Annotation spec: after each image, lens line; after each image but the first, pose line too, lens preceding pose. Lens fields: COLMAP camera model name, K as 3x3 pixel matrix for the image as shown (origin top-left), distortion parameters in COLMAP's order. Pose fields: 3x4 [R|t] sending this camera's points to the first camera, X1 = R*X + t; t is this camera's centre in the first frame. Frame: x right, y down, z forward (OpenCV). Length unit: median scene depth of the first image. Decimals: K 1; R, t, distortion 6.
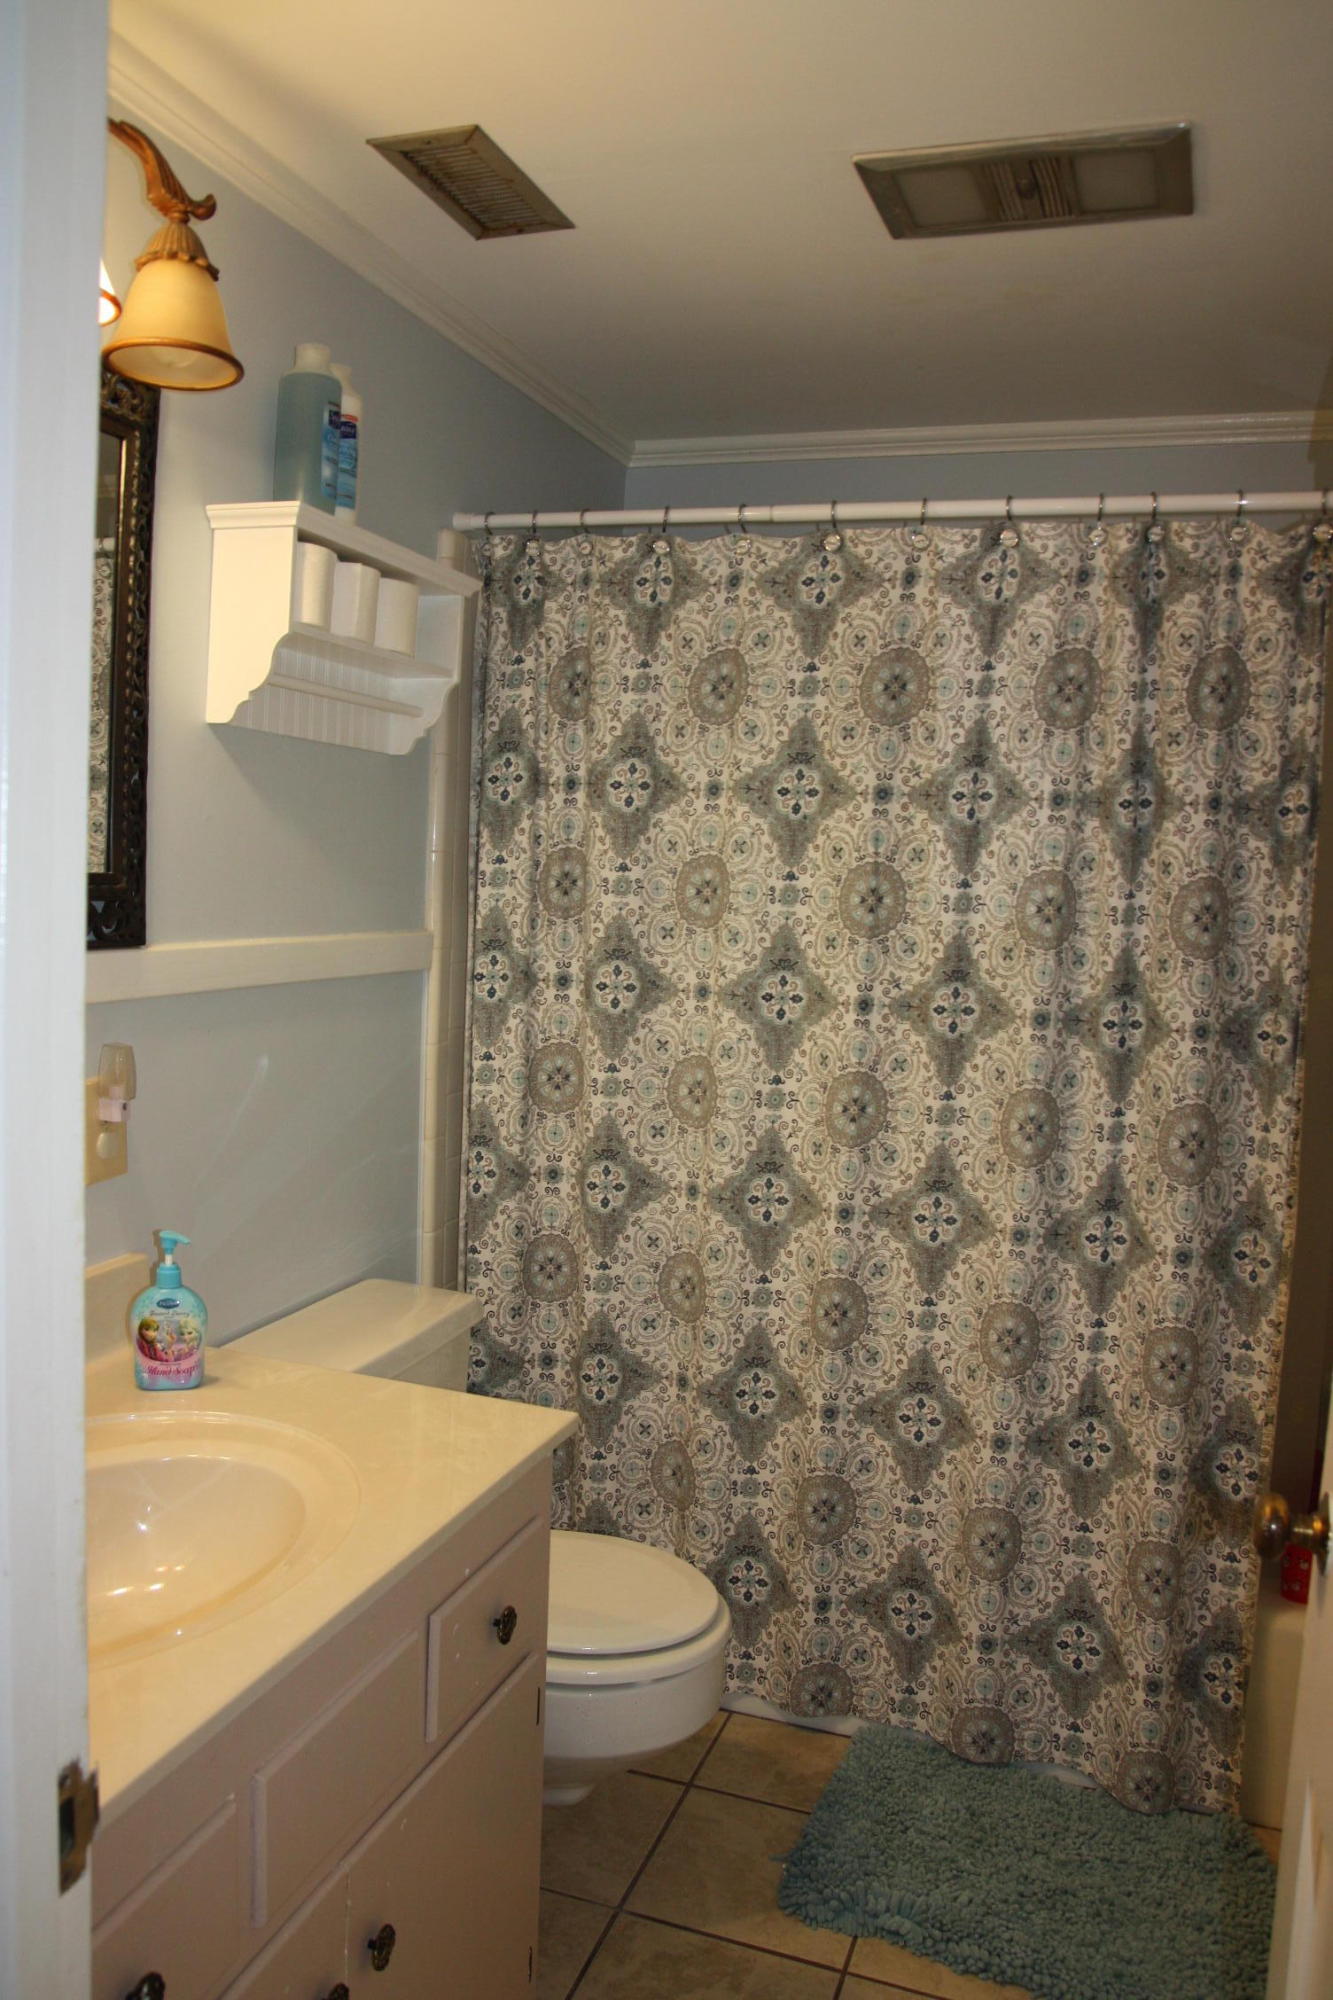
lens RADIAL K [[1545.1, 0, 638.8], [0, 1545.1, 1018.4], [0, 0, 1]] dist [-0.137768, 0.113025]
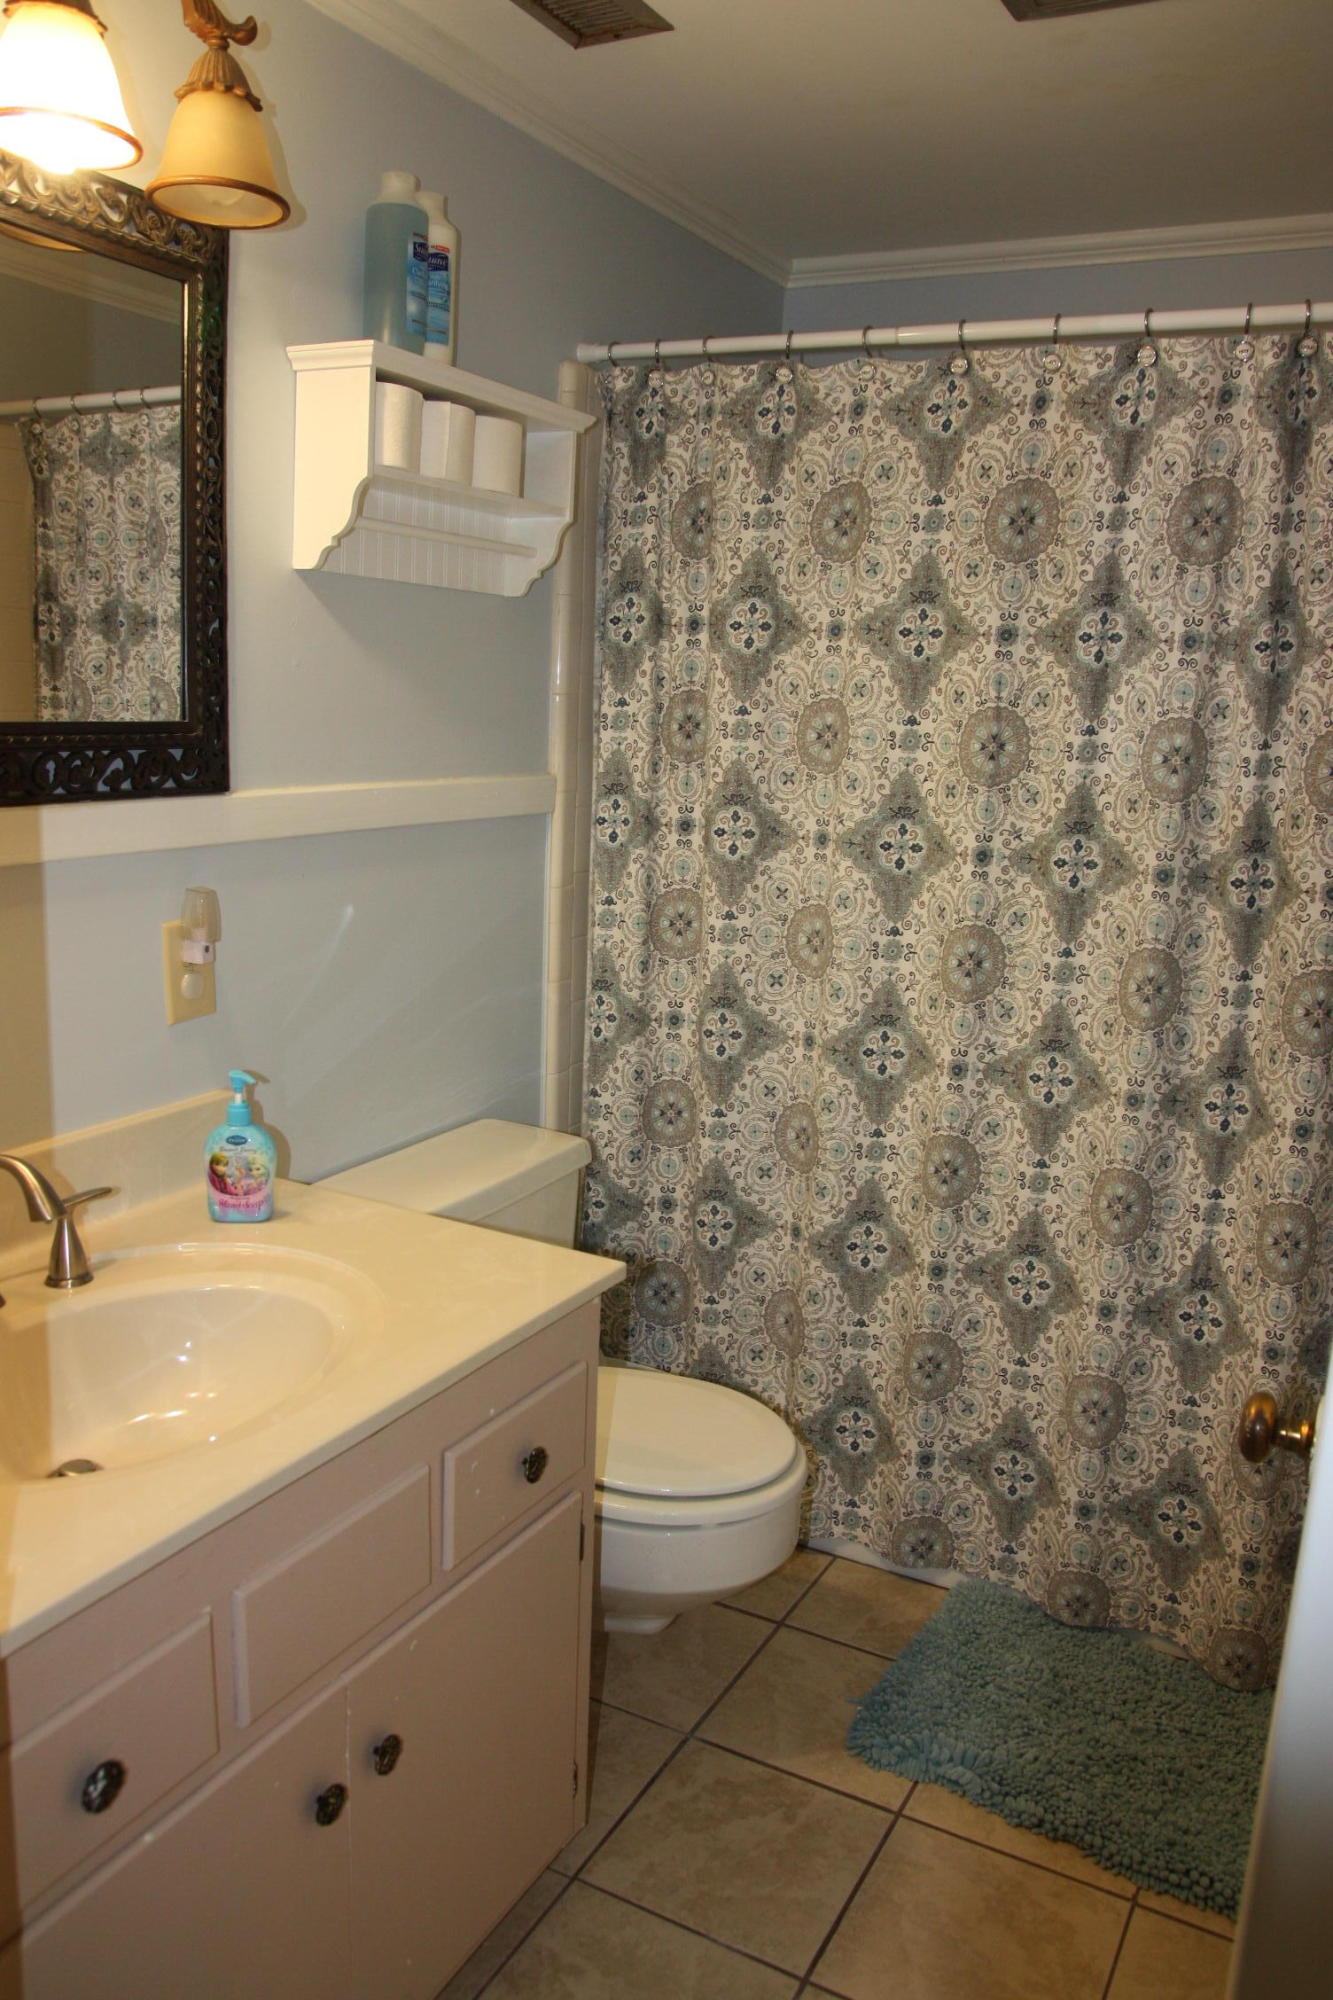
lens RADIAL K [[1545.1, 0, 679.6], [0, 1545.1, 1010.1], [0, 0, 1]] dist [-0.137768, 0.113025]
pose [[0.989719, 0.028397, -0.140180, 0.098437], [-0.014079, 0.994675, 0.102097, -0.008666], [0.142332, -0.099073, 0.984848, 0.017645]]
